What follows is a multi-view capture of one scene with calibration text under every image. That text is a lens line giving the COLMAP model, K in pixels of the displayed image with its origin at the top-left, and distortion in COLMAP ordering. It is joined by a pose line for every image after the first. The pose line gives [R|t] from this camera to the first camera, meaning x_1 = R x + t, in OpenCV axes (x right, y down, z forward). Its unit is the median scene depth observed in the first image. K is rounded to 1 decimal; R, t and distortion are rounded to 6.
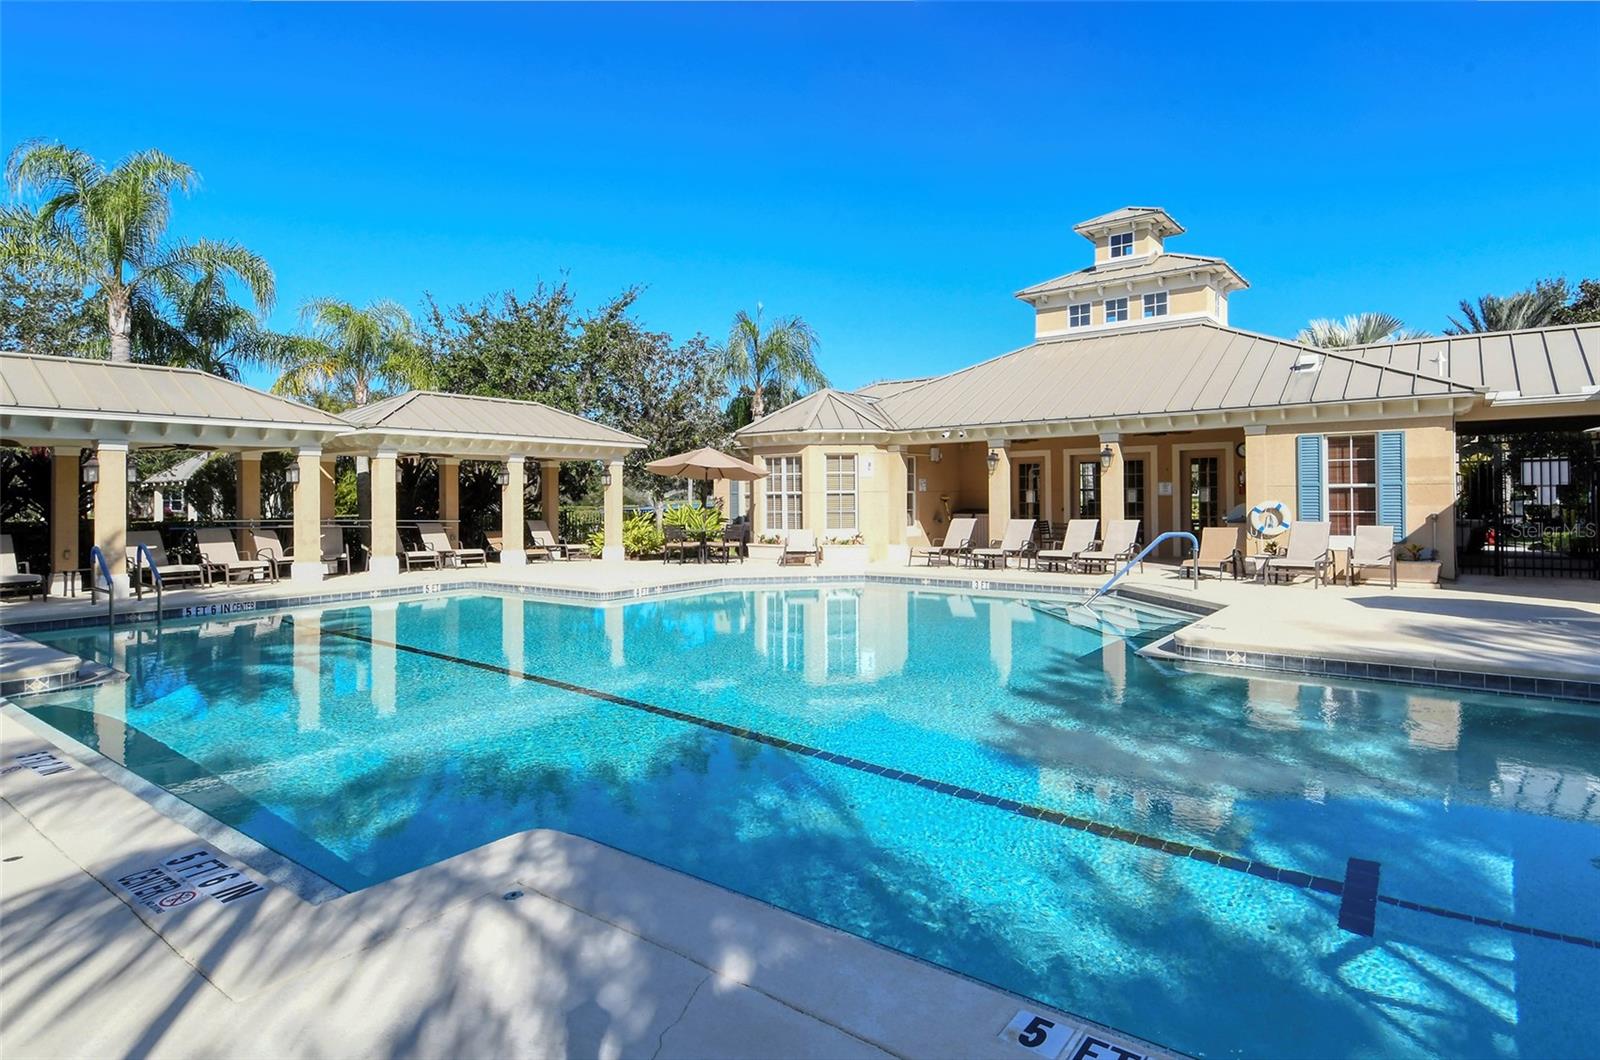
lens RADIAL K [[864.7, 0, 804.4], [0, 864.7, 523.5], [0, 0, 1]] dist [0.017955, -0.004233]
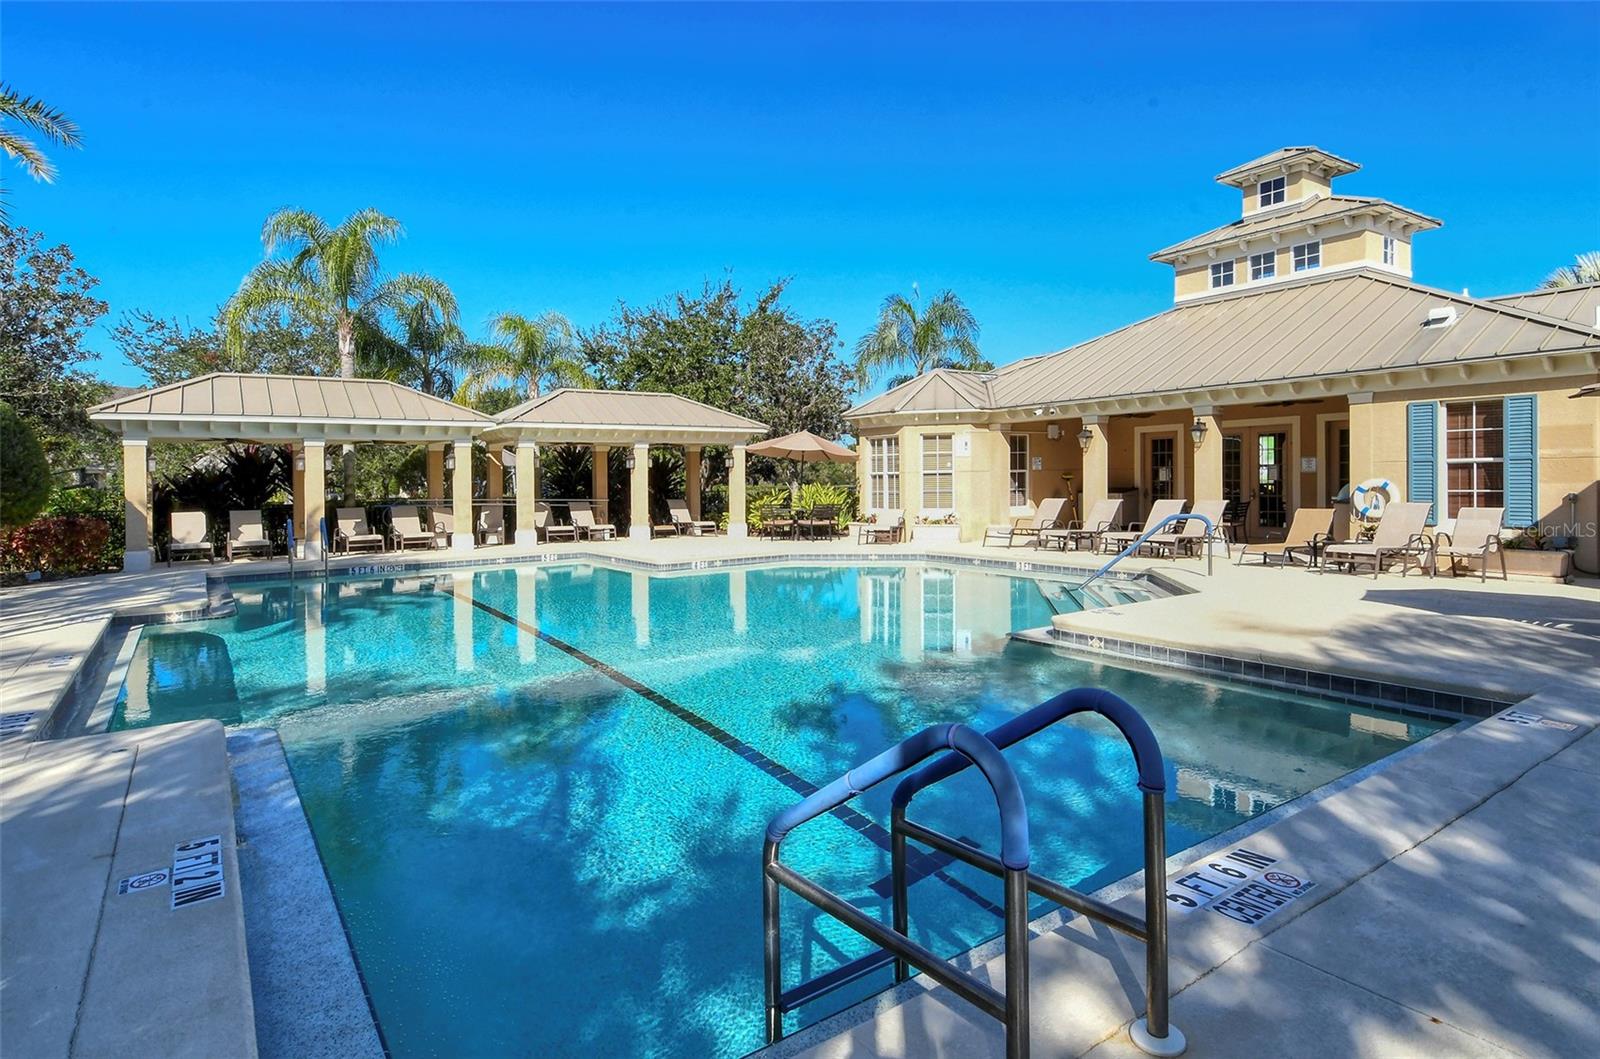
lens RADIAL K [[864.7, 0, 795.0], [0, 864.7, 520.5], [0, 0, 1]] dist [0.017955, -0.004233]
pose [[0.951047, 0.008450, -0.308931, 0.199024], [-0.001455, 0.999737, 0.022866, -0.002388], [0.309043, -0.021297, 0.950810, -0.013664]]
